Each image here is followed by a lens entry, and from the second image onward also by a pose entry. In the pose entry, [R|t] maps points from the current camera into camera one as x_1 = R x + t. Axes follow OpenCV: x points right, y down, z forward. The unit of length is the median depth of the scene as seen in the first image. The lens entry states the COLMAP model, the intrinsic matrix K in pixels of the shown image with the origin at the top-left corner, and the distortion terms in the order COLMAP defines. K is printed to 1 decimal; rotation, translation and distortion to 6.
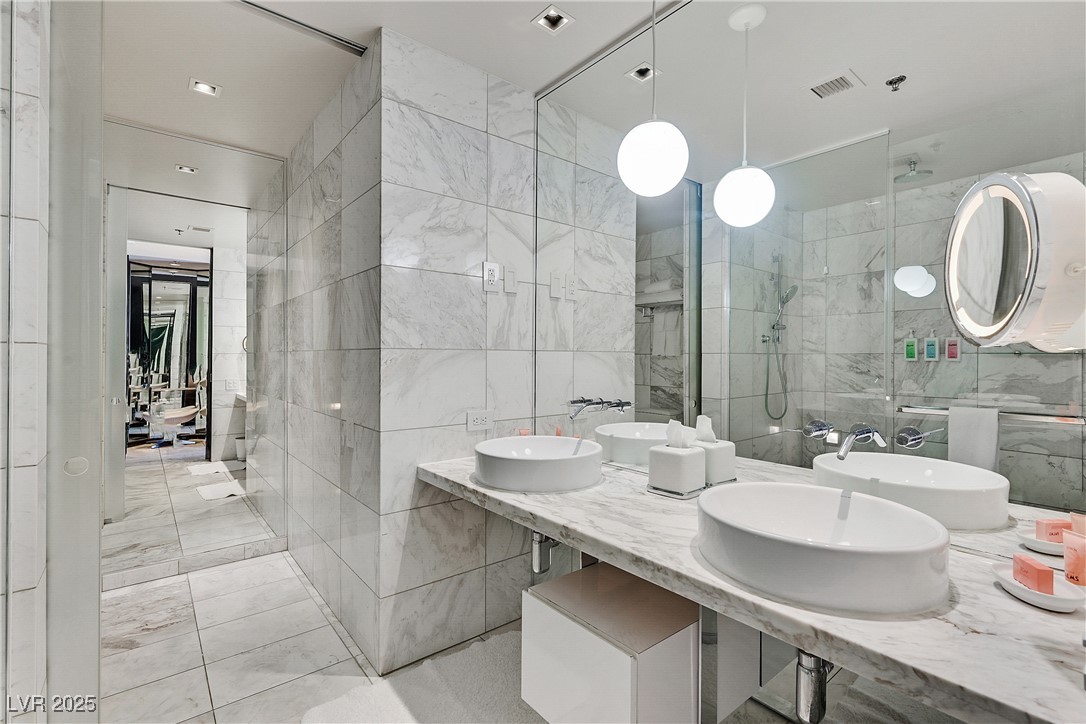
lens RADIAL K [[495.1, 0, 543.5], [0, 495.1, 353.6], [0, 0, 1]] dist [-0.002294, -0.000247]
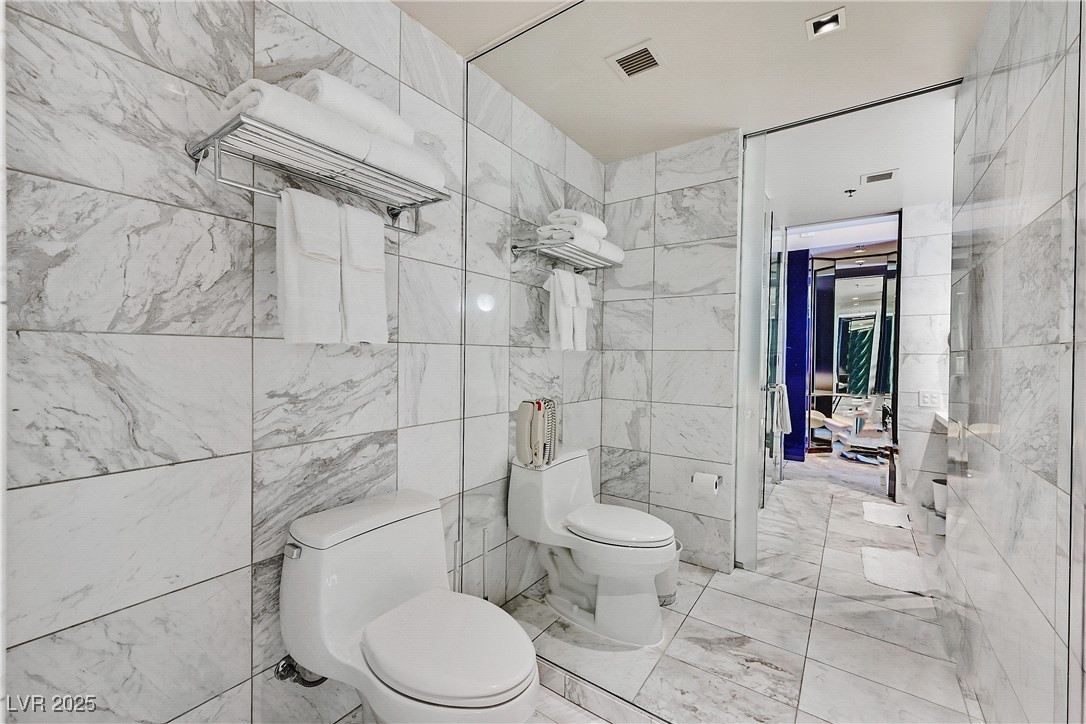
lens RADIAL K [[435.2, 0, 547.8], [0, 435.2, 356.7], [0, 0, 1]] dist [0.011422, 0.000466]
pose [[0.268296, 0.006224, -0.963316, -0.180303], [-0.004514, 0.999976, 0.005203, 0.002674], [0.963326, 0.002953, 0.268318, 0.319912]]
